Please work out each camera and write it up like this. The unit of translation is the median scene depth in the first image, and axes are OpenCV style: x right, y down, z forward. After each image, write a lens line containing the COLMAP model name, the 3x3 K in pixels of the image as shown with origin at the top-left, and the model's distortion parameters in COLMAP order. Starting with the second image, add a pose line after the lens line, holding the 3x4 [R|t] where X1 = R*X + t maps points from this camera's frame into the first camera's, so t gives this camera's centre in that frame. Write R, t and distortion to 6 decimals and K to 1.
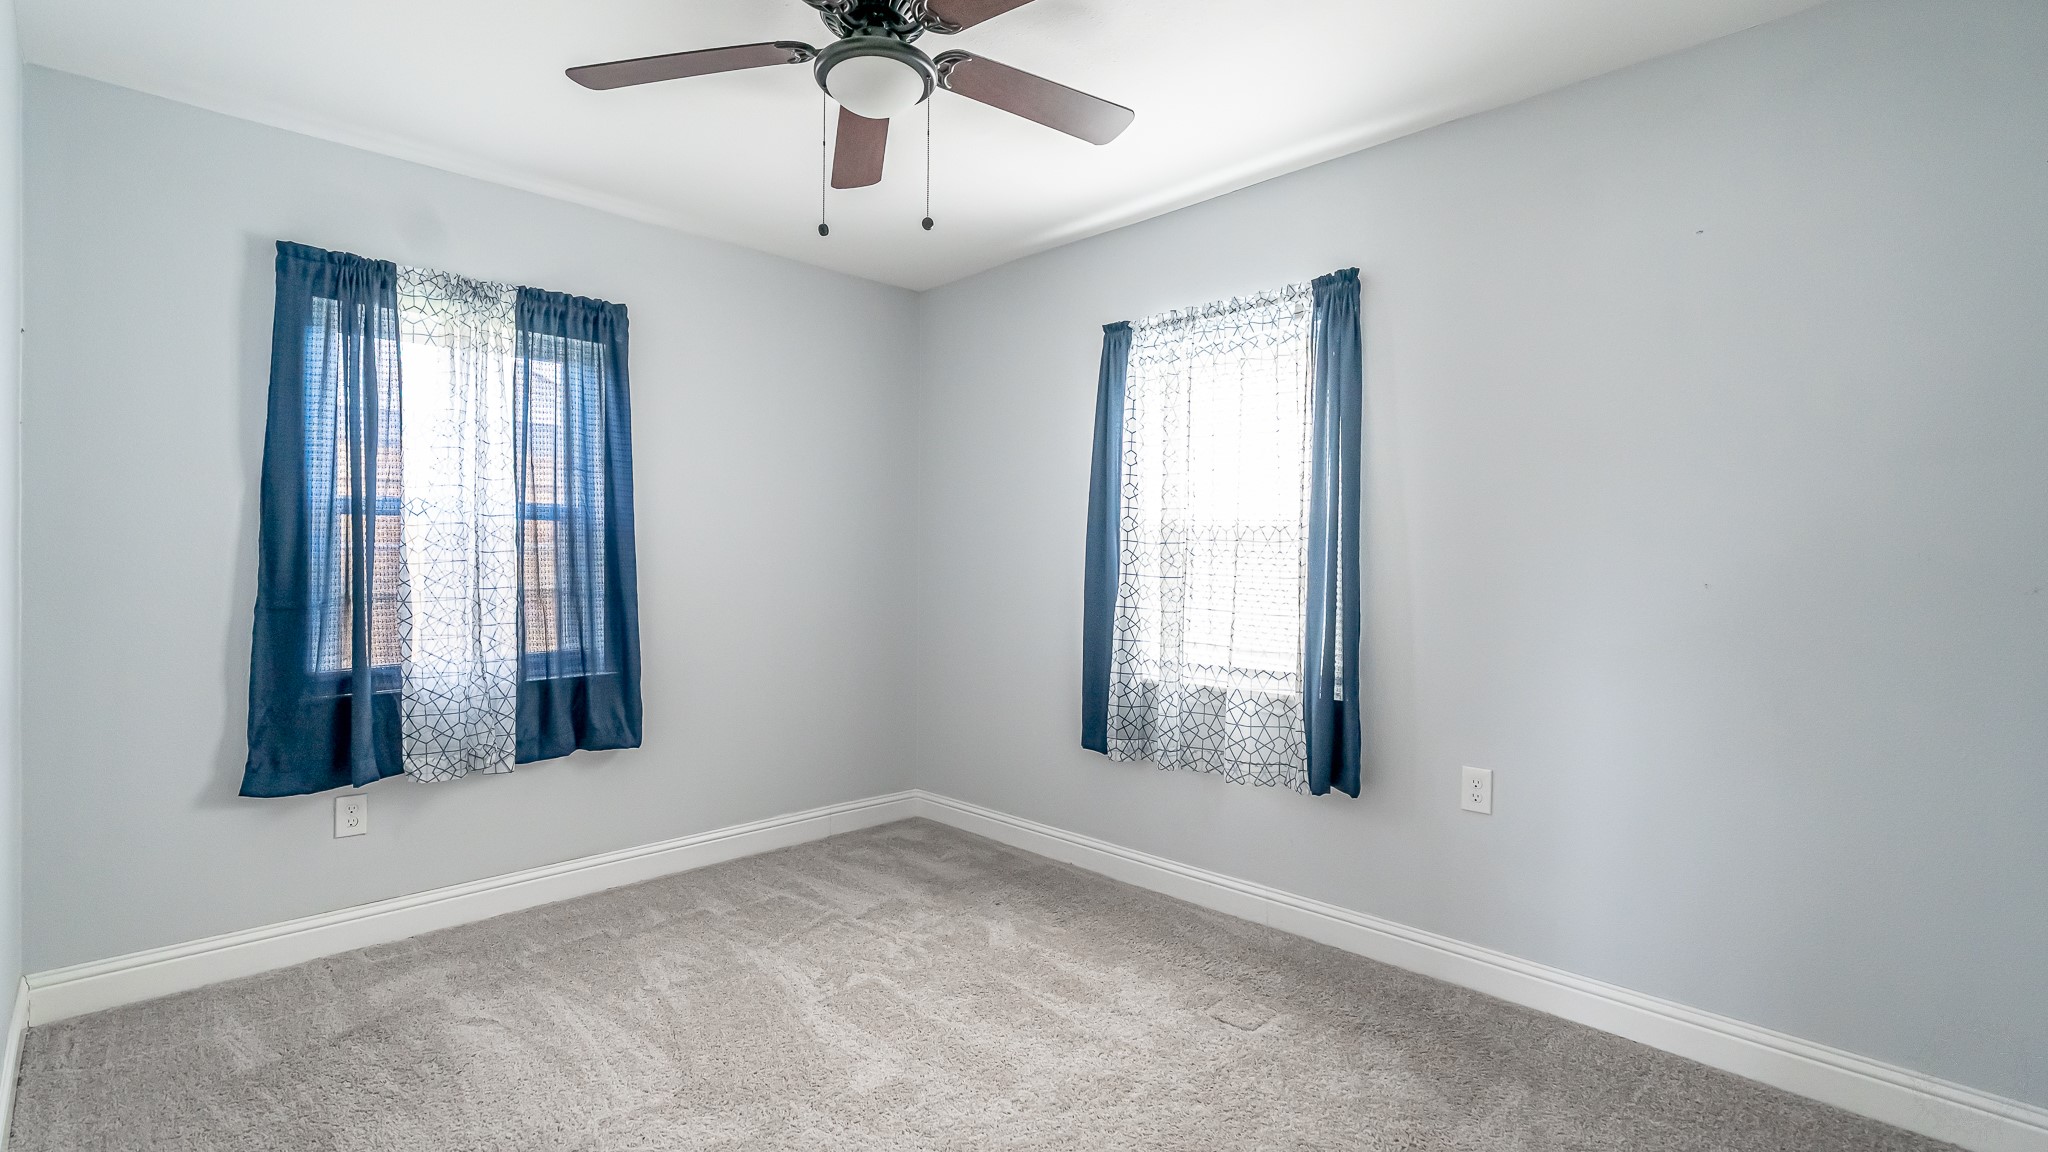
lens RADIAL K [[934.1, 0, 1023.8], [0, 934.1, 565.3], [0, 0, 1]] dist [-0.004063, -0.000158]
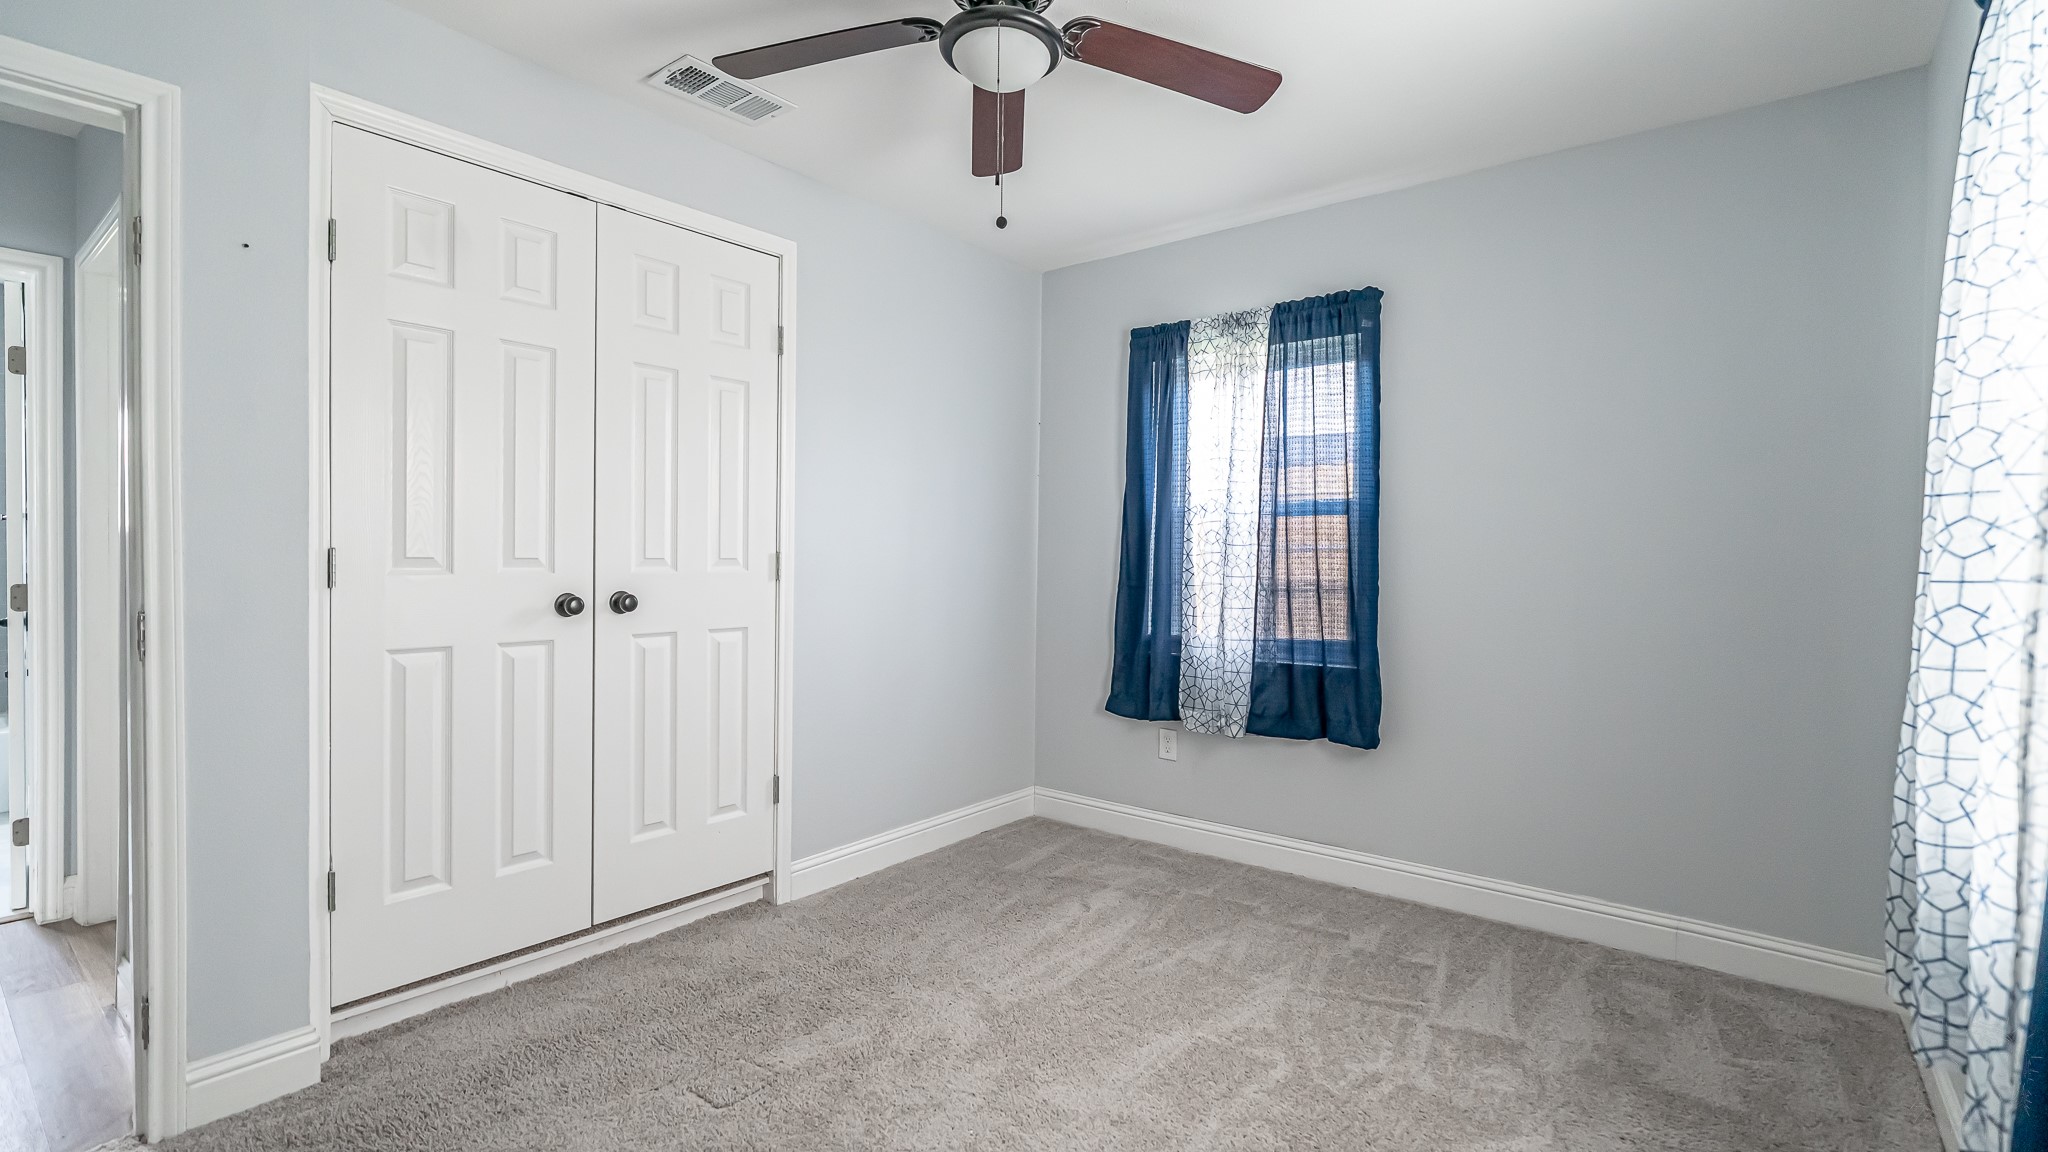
lens RADIAL K [[934.1, 0, 1022.8], [0, 934.1, 569.4], [0, 0, 1]] dist [-0.004063, -0.000158]
pose [[0.118184, 0.015784, -0.992866, 0.534139], [-0.012495, 0.999818, 0.014407, 0.001497], [0.992913, 0.010703, 0.118360, 0.585808]]
